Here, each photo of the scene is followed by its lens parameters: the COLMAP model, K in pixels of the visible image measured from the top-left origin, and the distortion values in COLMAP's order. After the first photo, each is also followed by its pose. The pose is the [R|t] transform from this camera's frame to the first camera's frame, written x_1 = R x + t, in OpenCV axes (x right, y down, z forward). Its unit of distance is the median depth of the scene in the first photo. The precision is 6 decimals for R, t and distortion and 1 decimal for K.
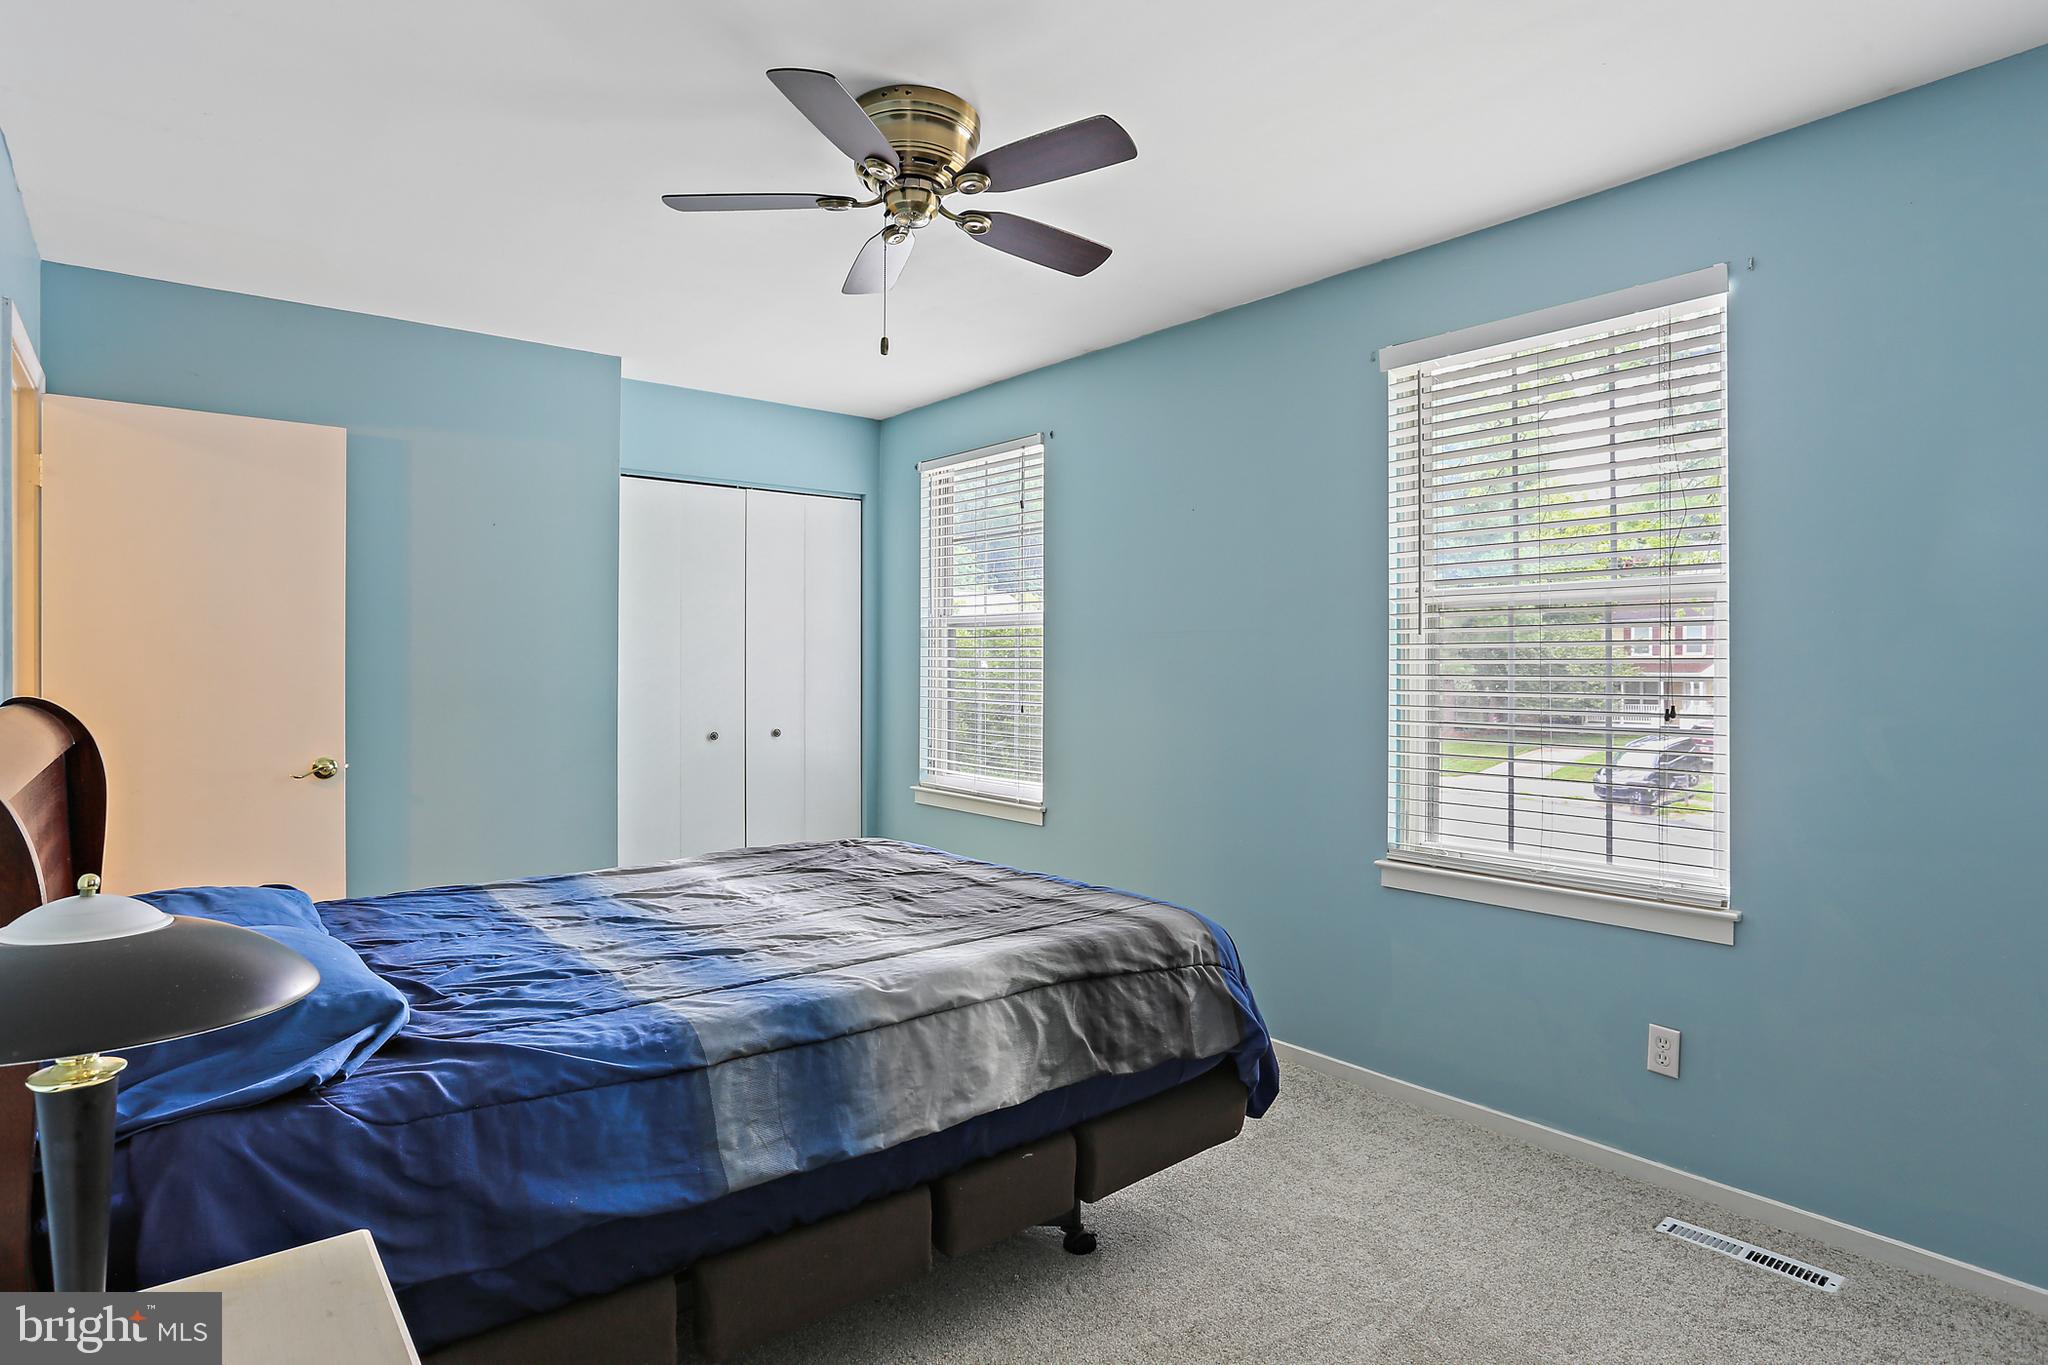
lens RADIAL K [[1096.9, 0, 1019.4], [0, 1096.9, 674.2], [0, 0, 1]] dist [-0.032513, 0.010901]
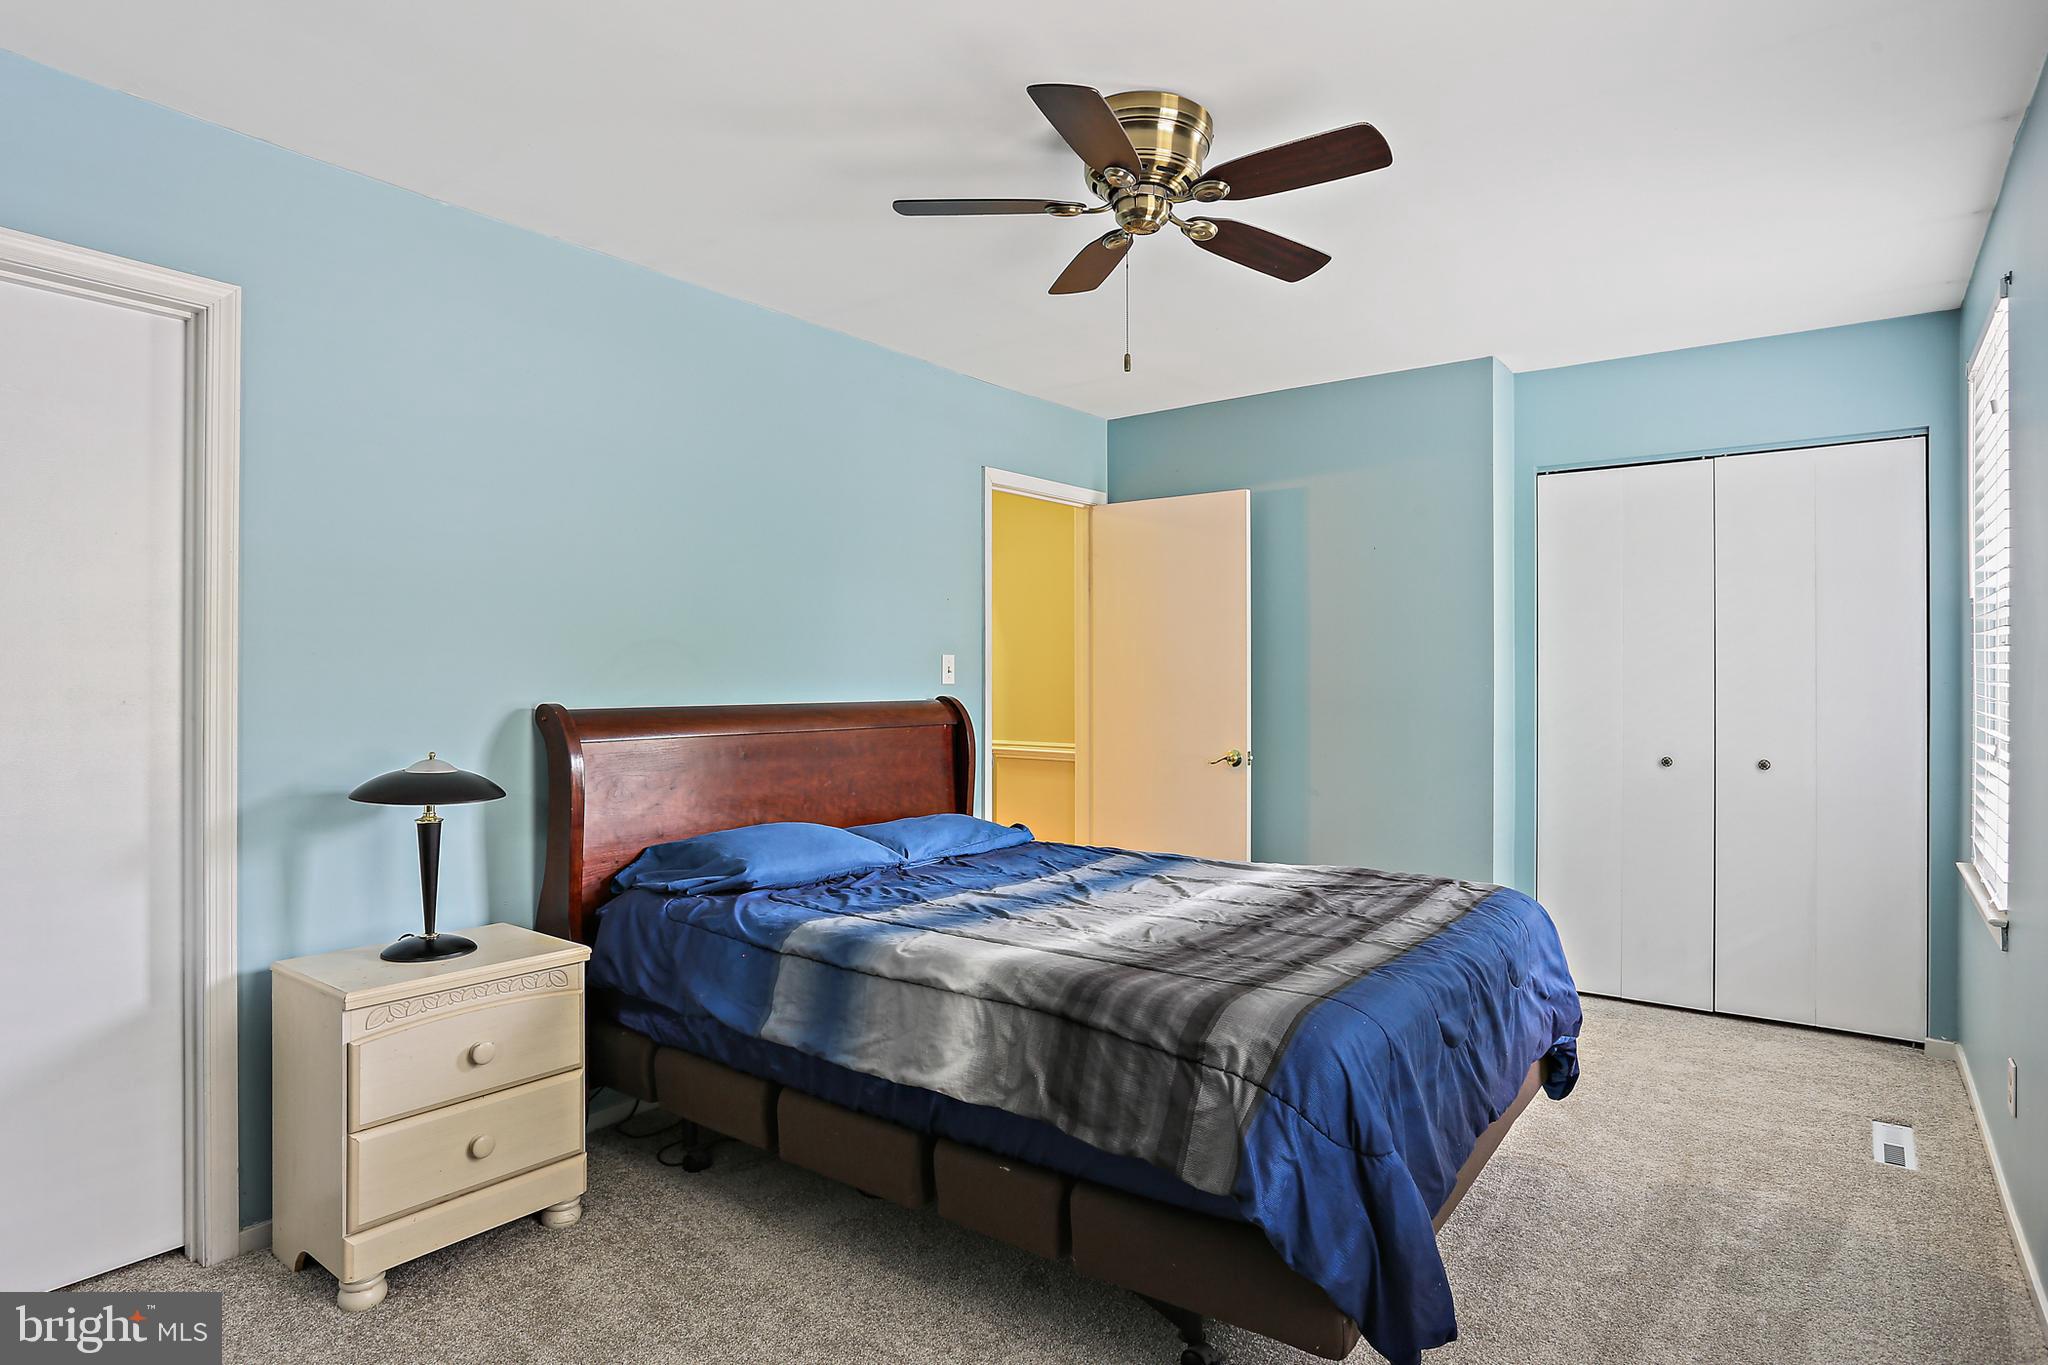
lens RADIAL K [[1096.9, 0, 1016.0], [0, 1096.9, 678.8], [0, 0, 1]] dist [-0.032513, 0.010901]
pose [[0.245487, 0.000166, -0.969400, 0.995013], [-0.006449, 0.999978, -0.001461, -0.005855], [0.969378, 0.006610, 0.245482, 0.774781]]
